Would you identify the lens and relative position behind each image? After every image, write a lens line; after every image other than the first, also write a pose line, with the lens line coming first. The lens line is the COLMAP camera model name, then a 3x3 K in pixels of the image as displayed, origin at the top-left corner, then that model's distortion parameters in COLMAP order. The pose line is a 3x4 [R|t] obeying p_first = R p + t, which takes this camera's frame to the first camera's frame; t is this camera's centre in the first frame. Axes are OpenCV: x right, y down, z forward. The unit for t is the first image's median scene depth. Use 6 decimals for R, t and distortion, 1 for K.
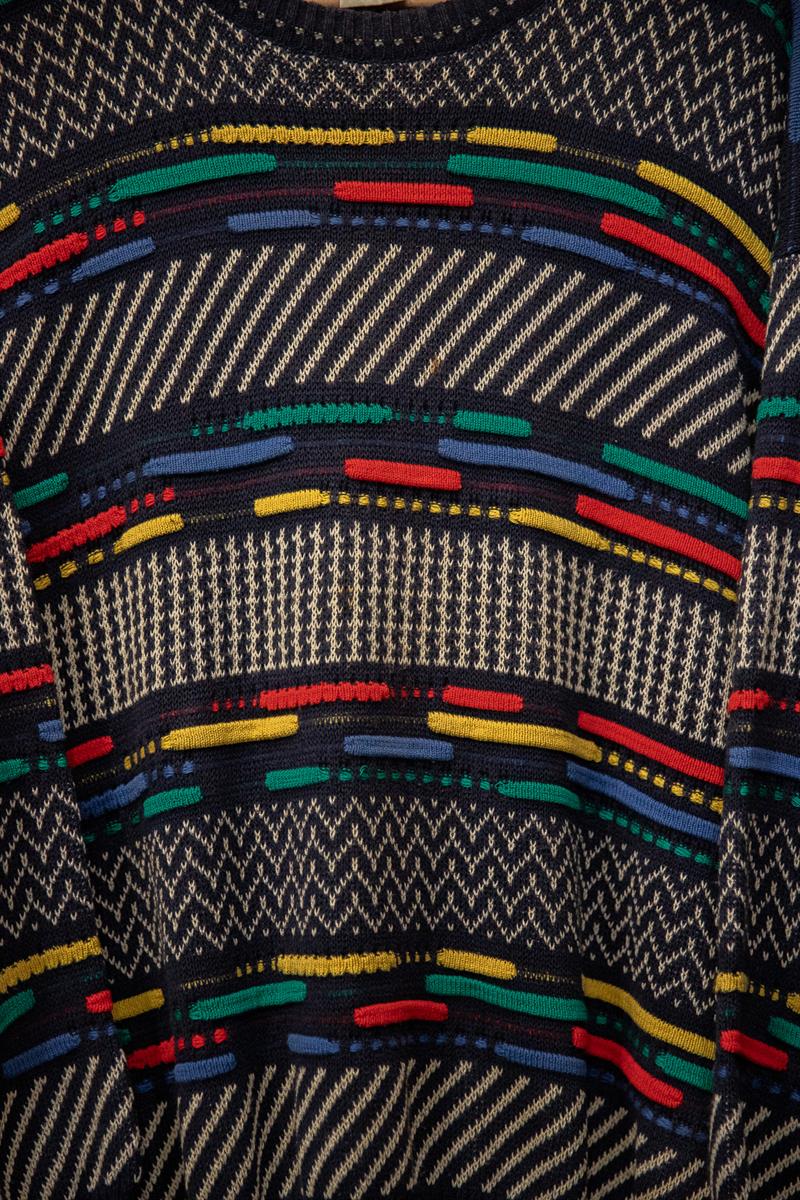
lens RADIAL K [[2131.7, 0, 388.6], [0, 2131.7, 601.9], [0, 0, 1]] dist [0.159537, 0.000000]
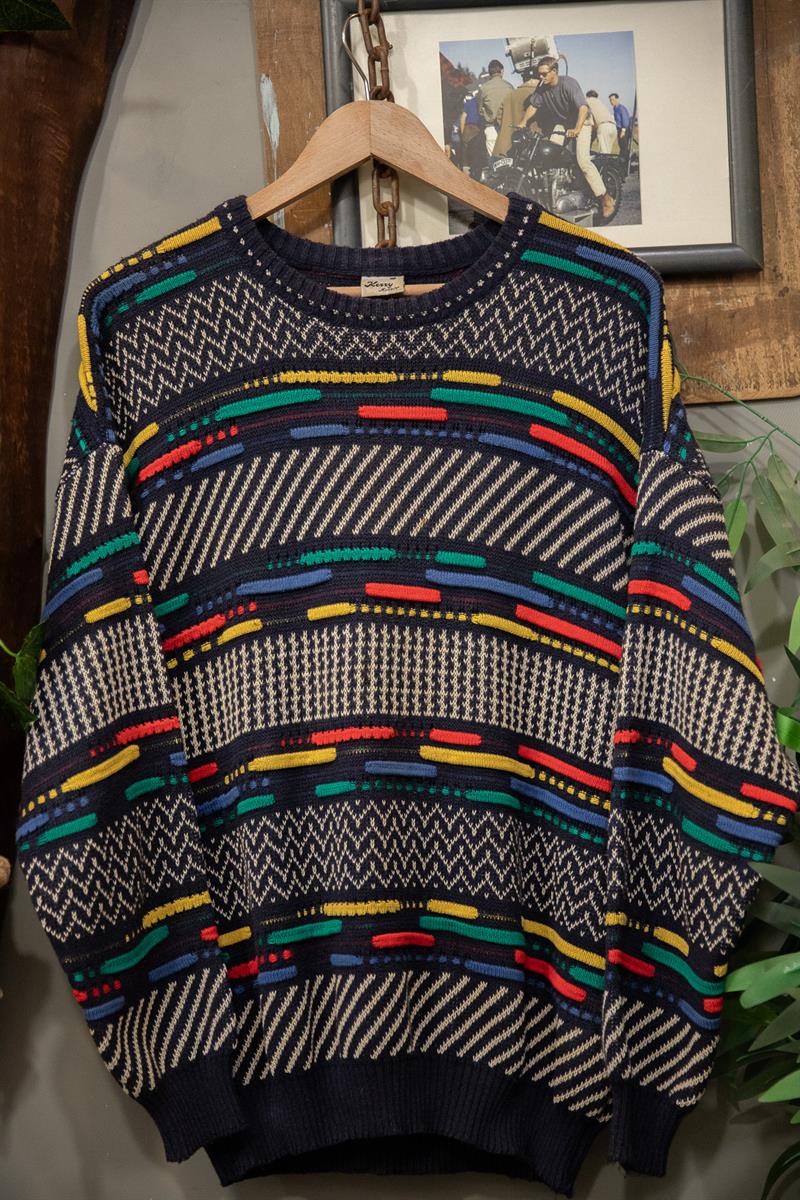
lens RADIAL K [[1871.0, 0, 397.8], [0, 1871.0, 593.8], [0, 0, 1]] dist [0.116463, 0.000000]
pose [[0.999564, -0.007622, -0.028508, 0.041800], [0.006479, 0.999180, -0.039971, -0.004391], [0.028790, 0.039769, 0.998794, -0.361387]]
